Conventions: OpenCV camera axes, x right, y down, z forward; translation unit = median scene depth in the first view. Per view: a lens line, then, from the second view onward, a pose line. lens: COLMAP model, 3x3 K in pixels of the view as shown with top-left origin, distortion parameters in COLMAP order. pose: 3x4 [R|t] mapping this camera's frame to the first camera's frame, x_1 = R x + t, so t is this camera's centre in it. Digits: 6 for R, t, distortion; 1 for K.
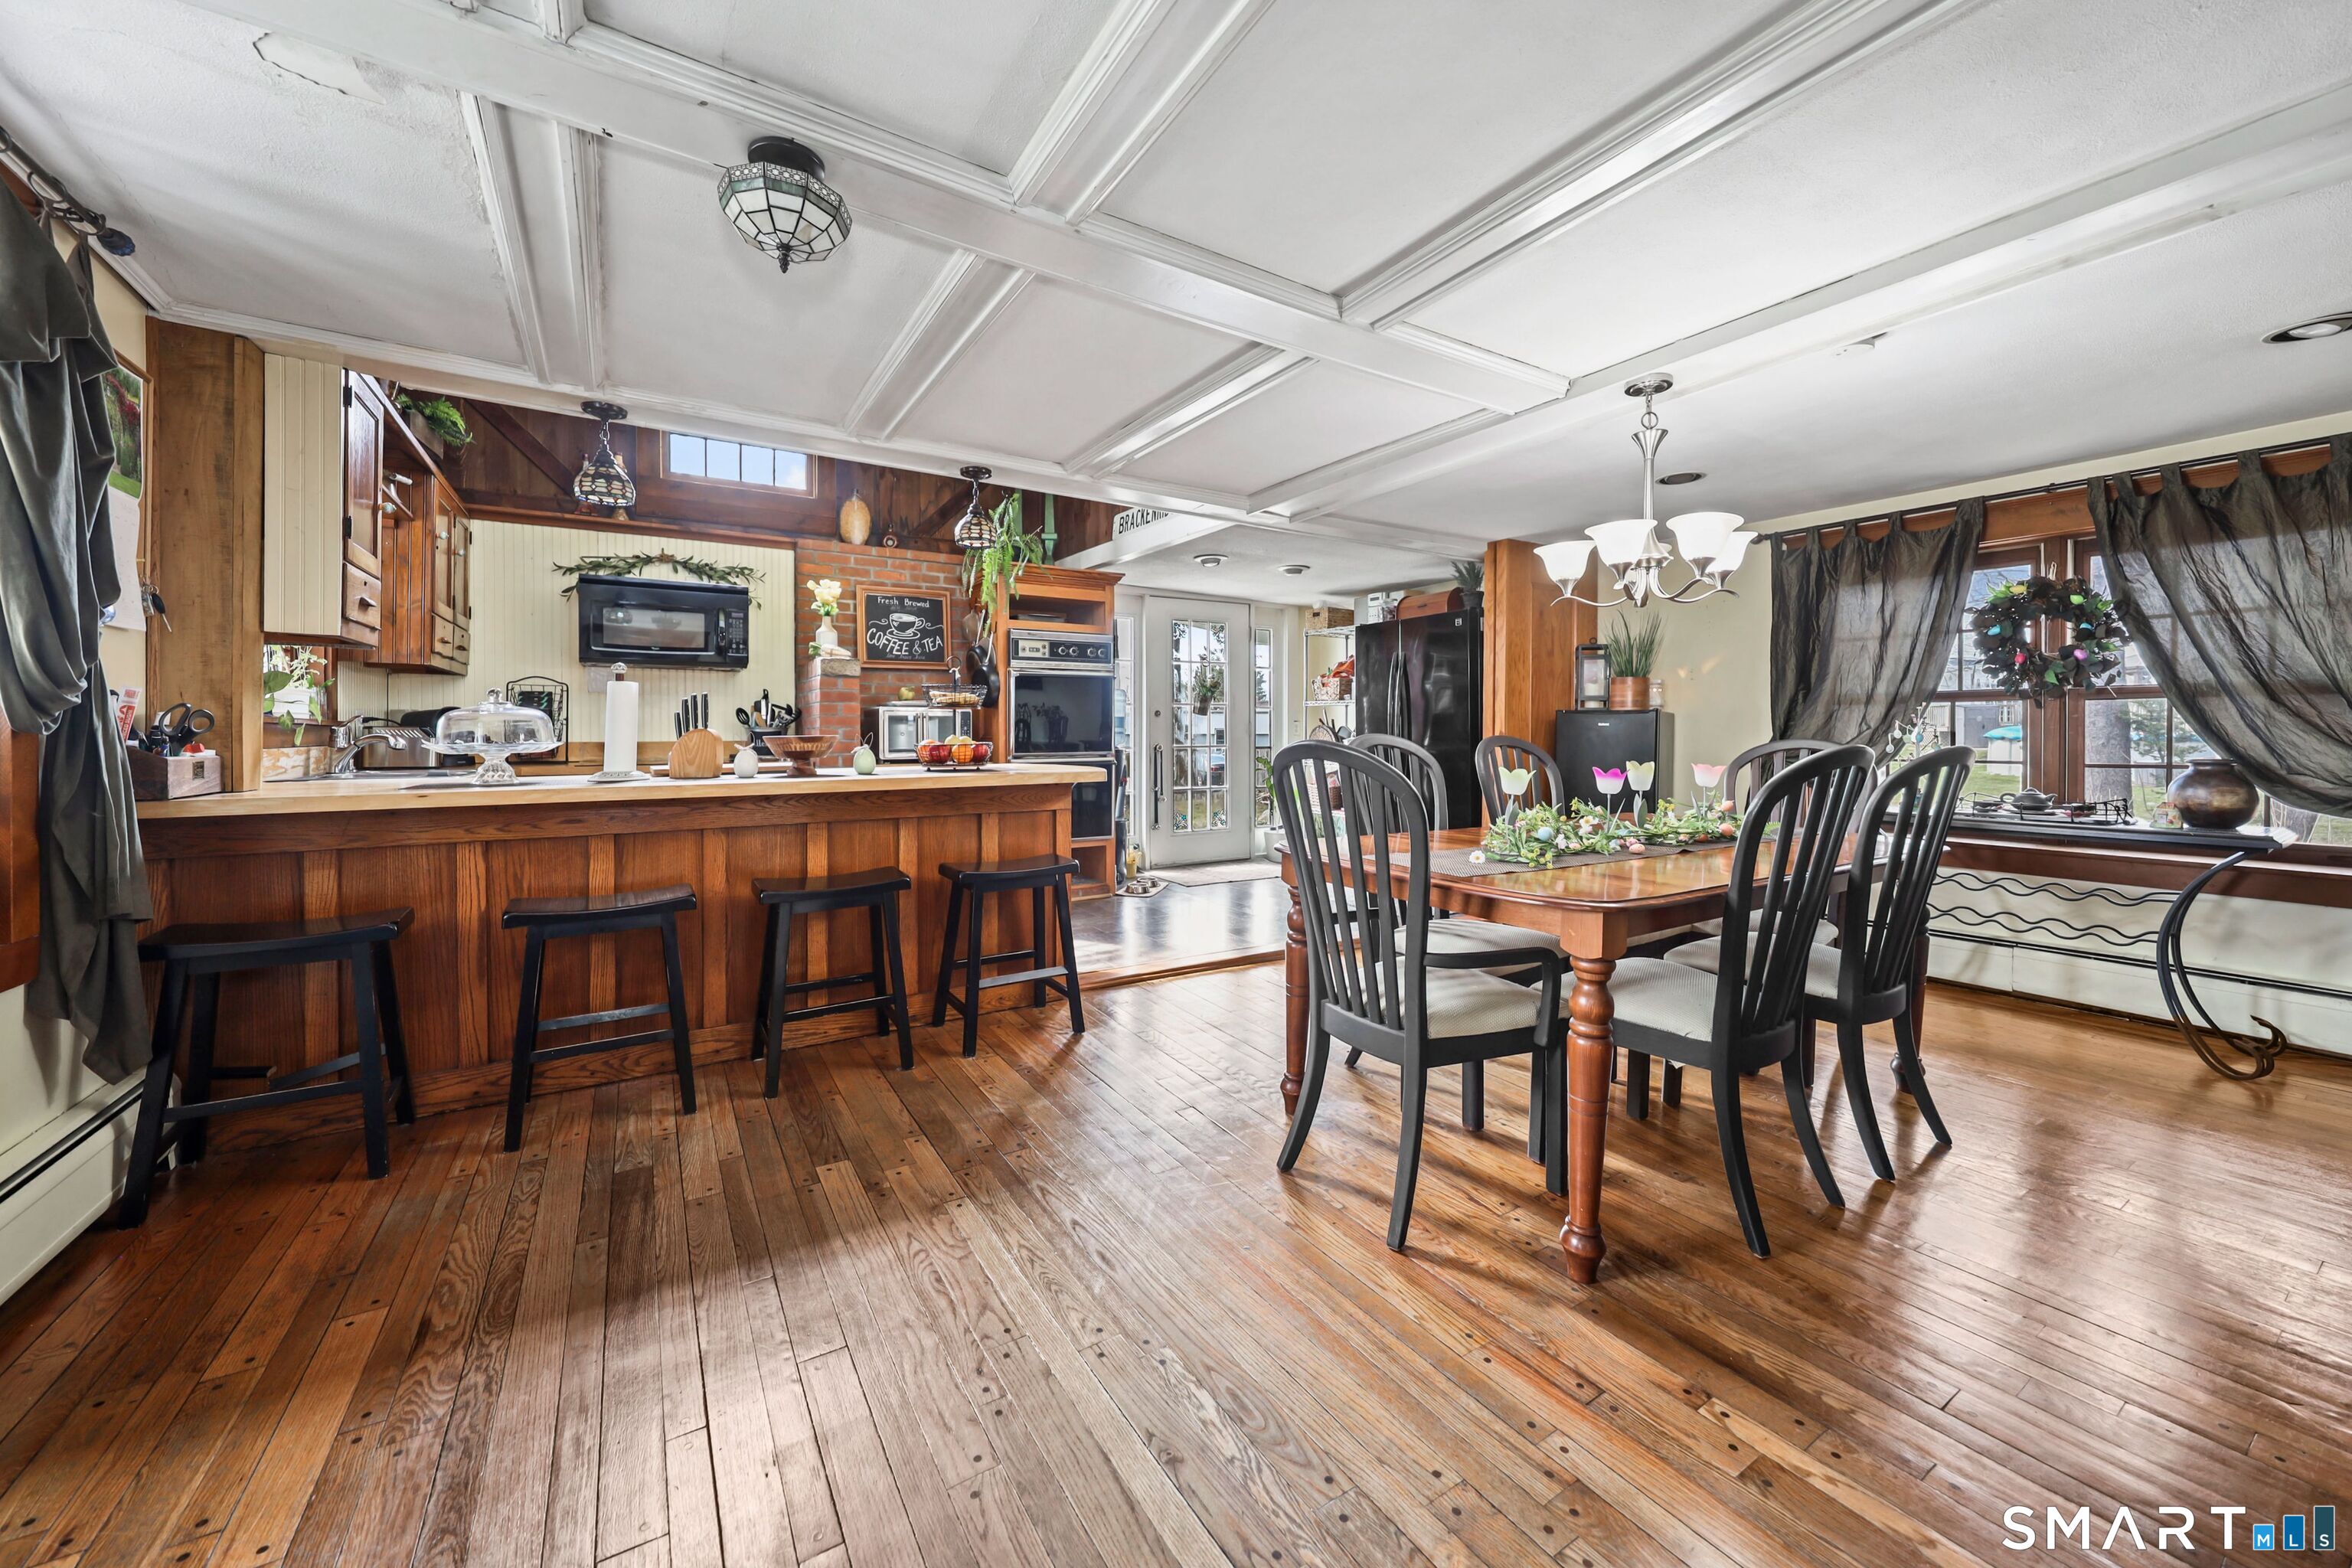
lens RADIAL K [[863.1, 0, 1177.7], [0, 863.1, 727.2], [0, 0, 1]] dist [0.000020, 0.000000]
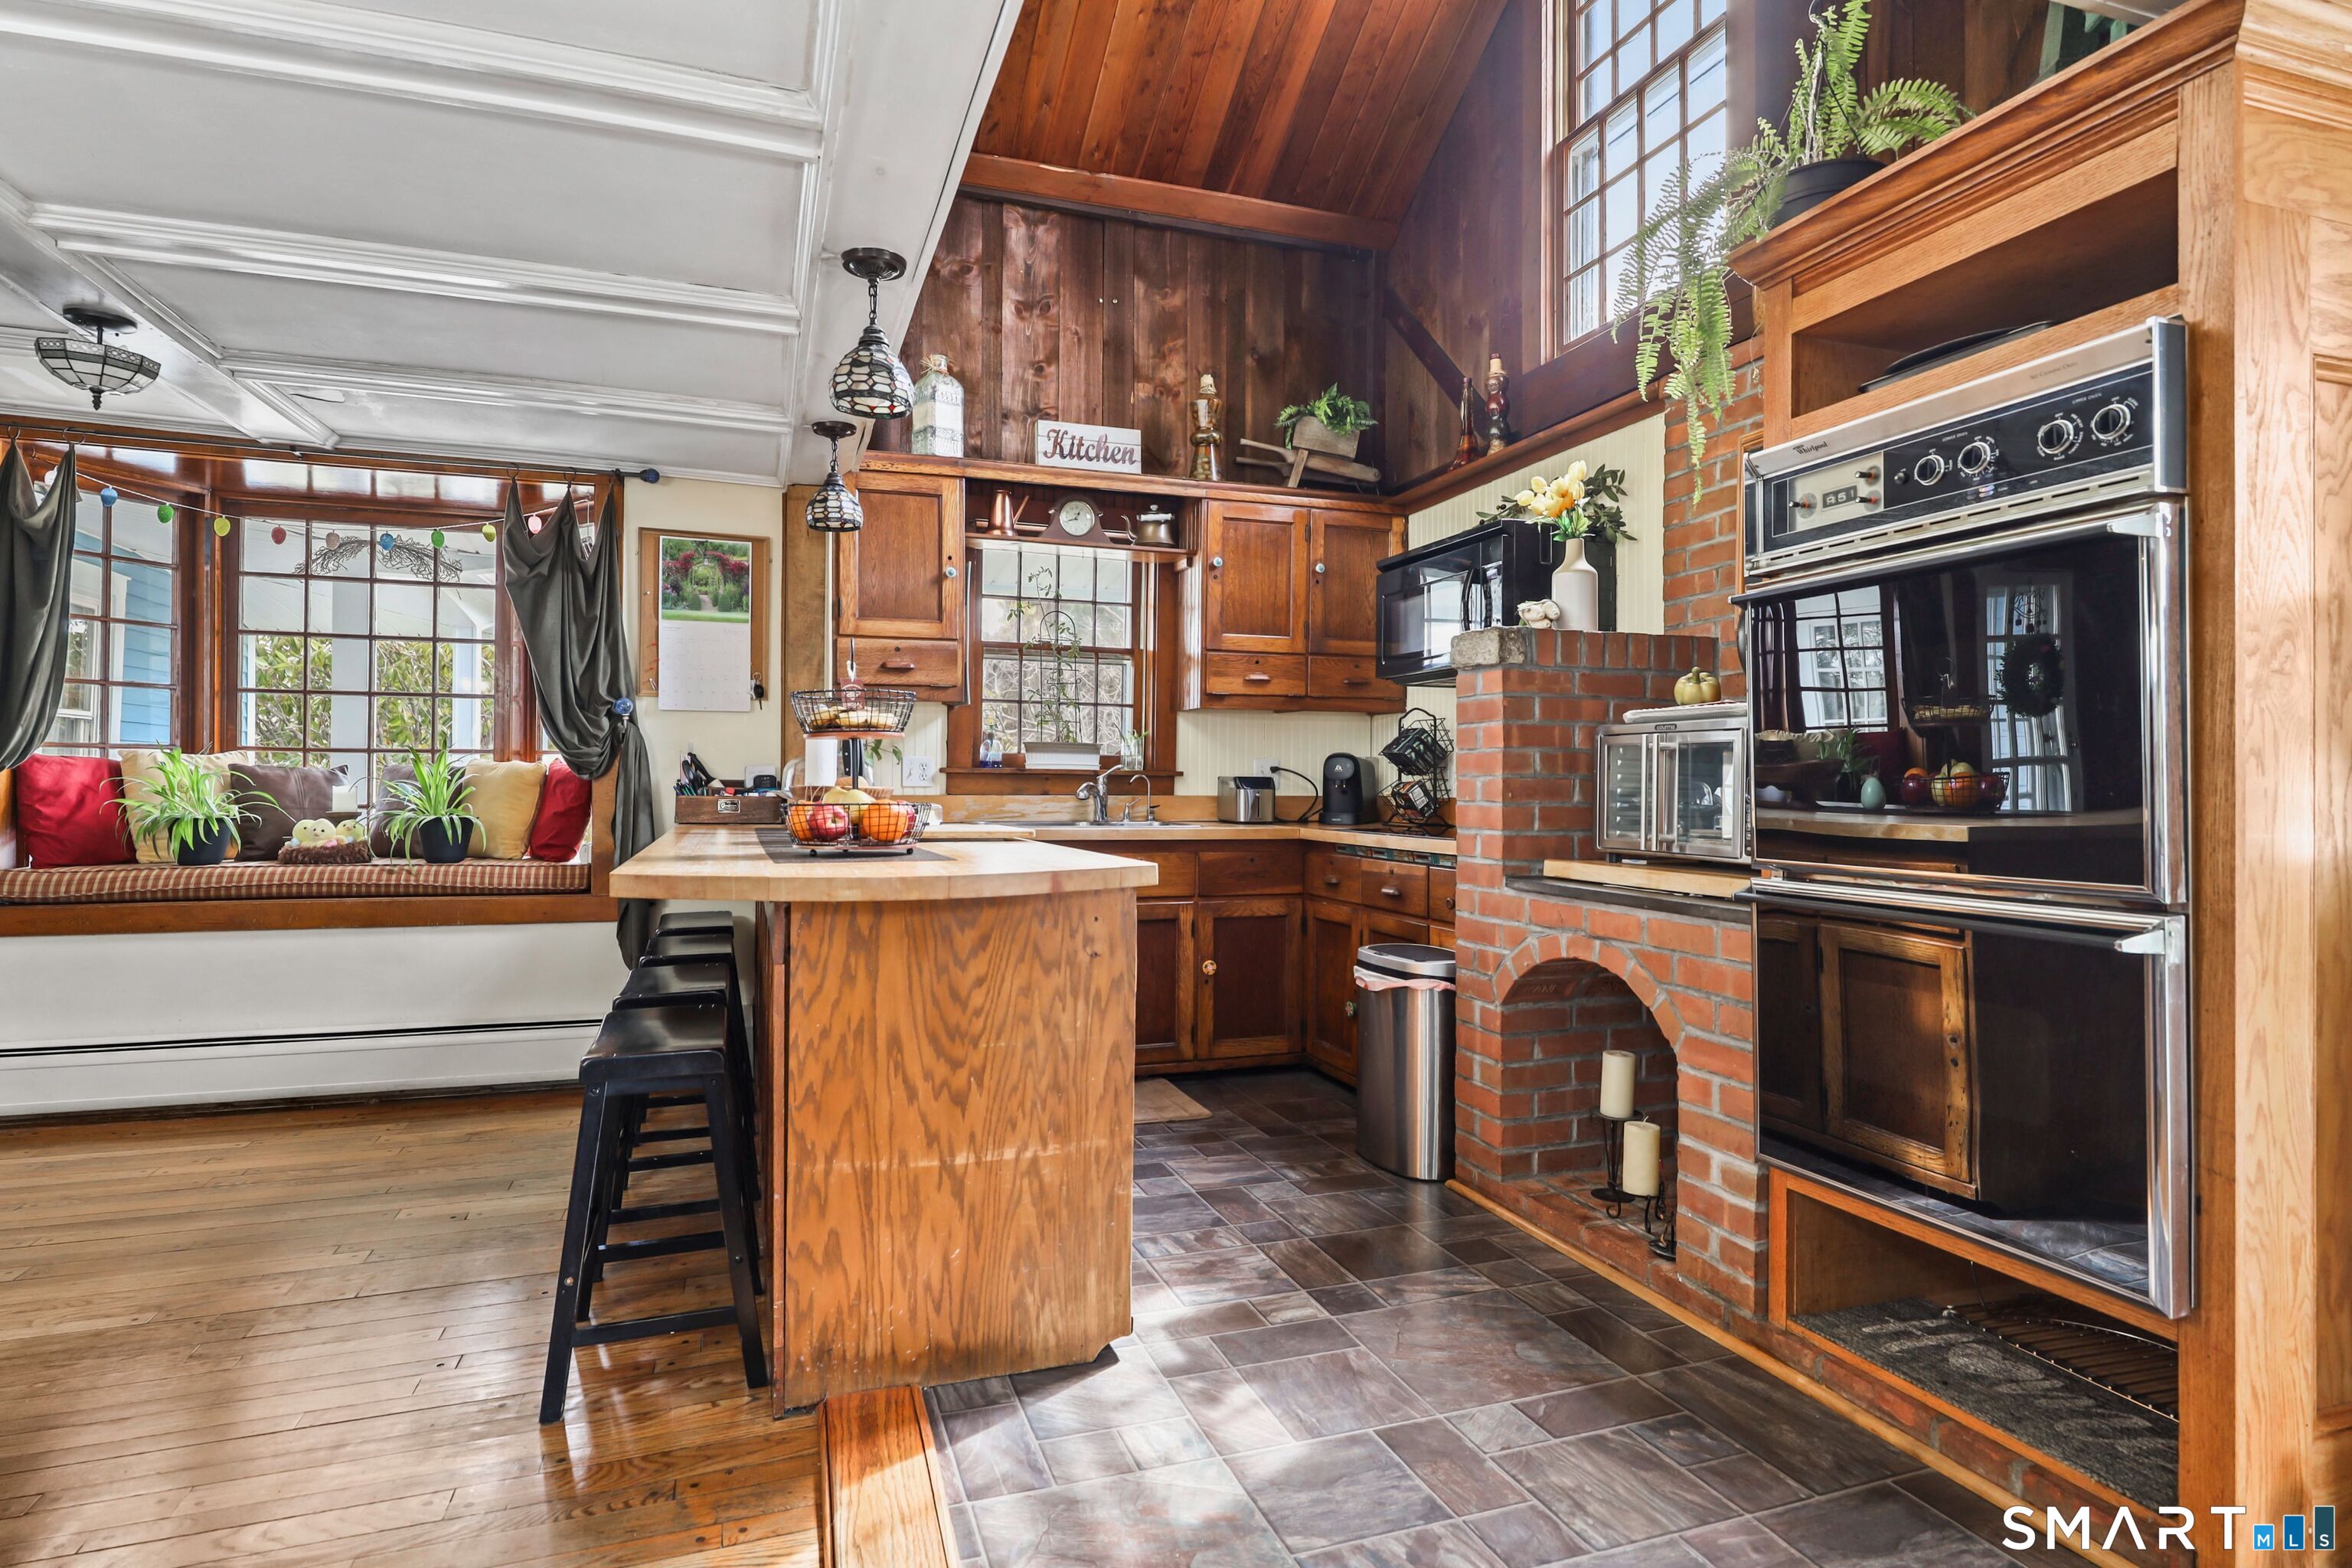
lens RADIAL K [[1215.9, 0, 1176.0], [0, 1215.9, 784.0], [0, 0, 1]] dist [-0.000322, -0.000064]
pose [[-0.227758, 0.000173, -0.973718, 0.268255], [-0.002043, 0.999998, 0.000656, 0.003742], [0.973716, 0.002139, -0.227757, 0.879171]]
